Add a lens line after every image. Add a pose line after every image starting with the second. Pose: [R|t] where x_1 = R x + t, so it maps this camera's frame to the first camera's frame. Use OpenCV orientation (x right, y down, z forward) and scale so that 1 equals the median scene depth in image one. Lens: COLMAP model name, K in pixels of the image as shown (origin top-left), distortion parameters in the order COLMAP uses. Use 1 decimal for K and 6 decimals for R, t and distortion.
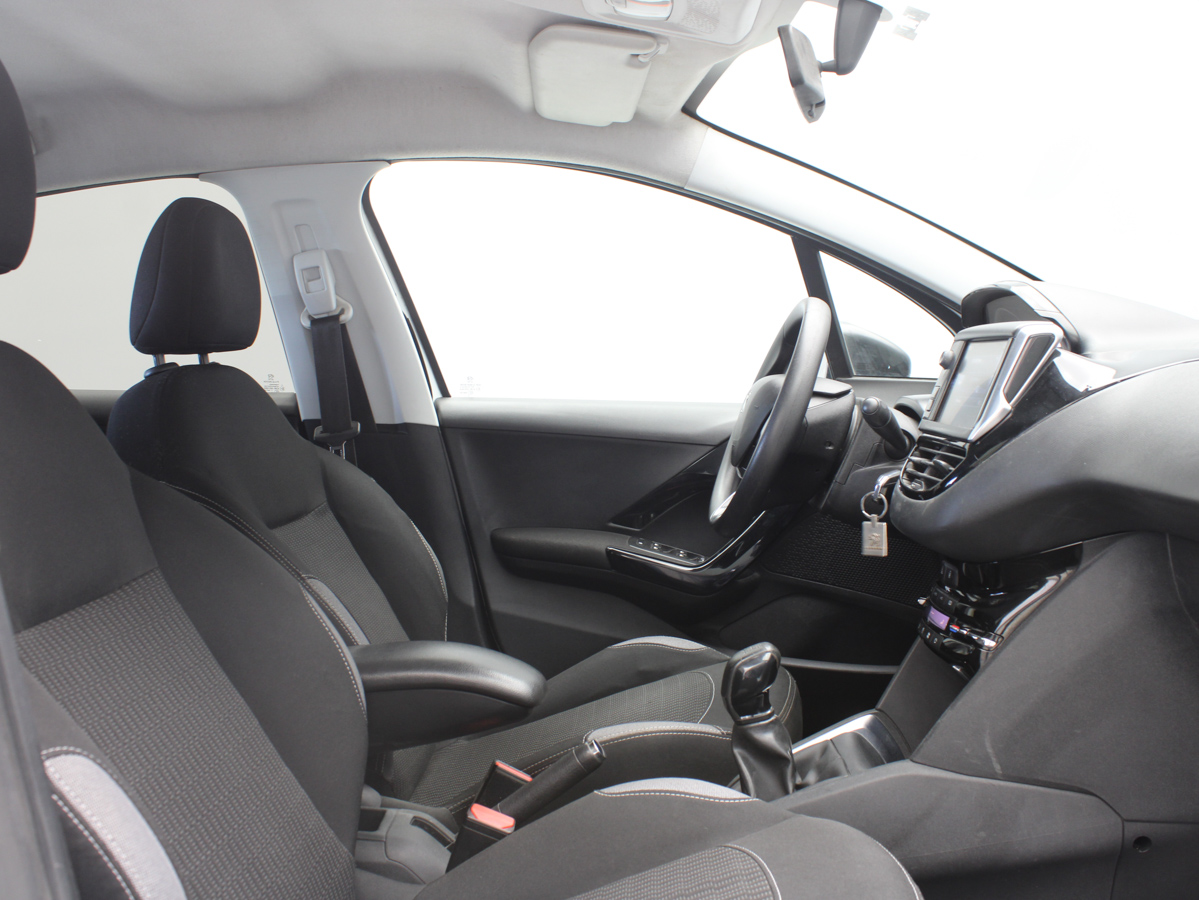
lens RADIAL K [[1223.1, 0, 596.0], [0, 1223.1, 449.0], [0, 0, 1]] dist [-0.122370, 0.000000]
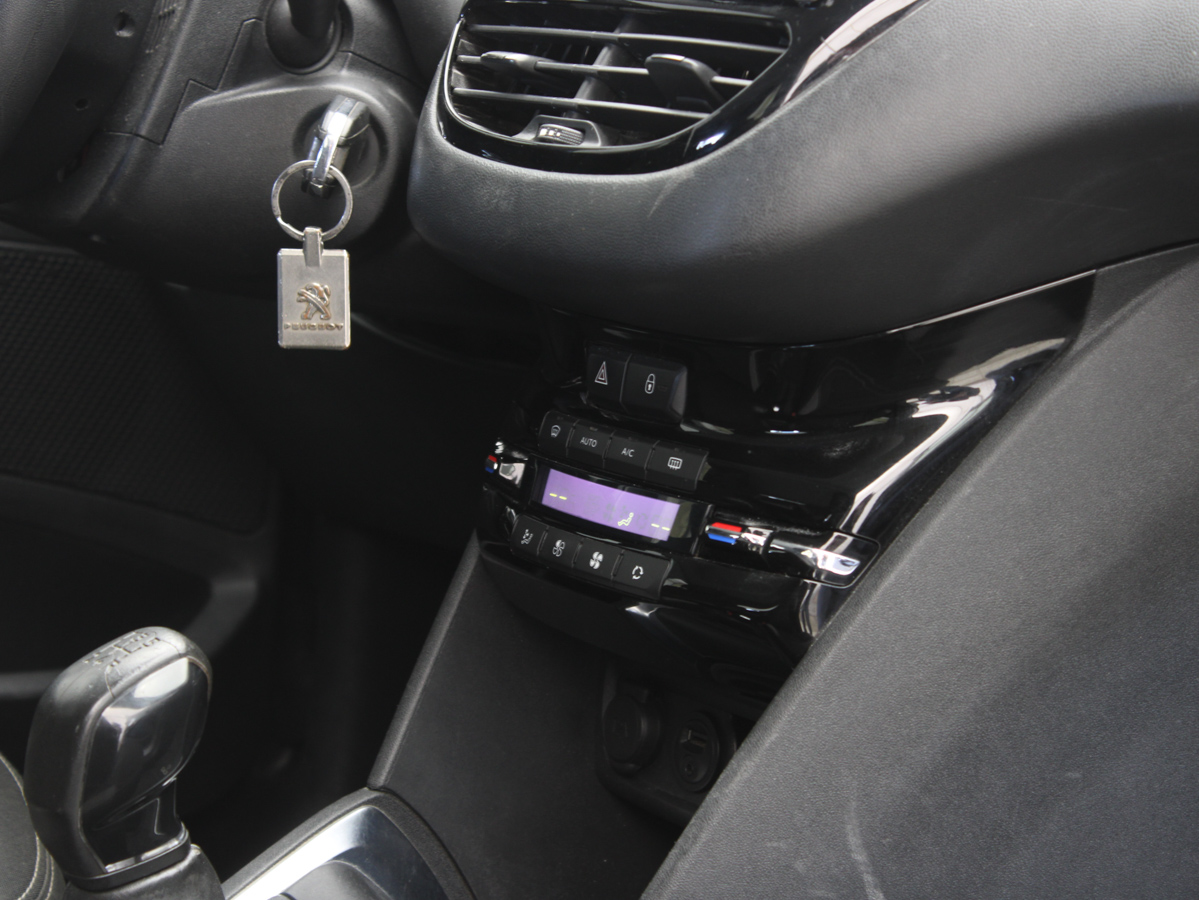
lens RADIAL K [[3193.5, 0, 591.6], [0, 3193.5, 445.2], [0, 0, 1]] dist [0.097567, 0.000000]
pose [[0.802010, -0.078297, 0.592156, -0.258404], [0.010994, 0.993138, 0.116427, 0.011355], [-0.597209, -0.086865, 0.797368, 0.241486]]
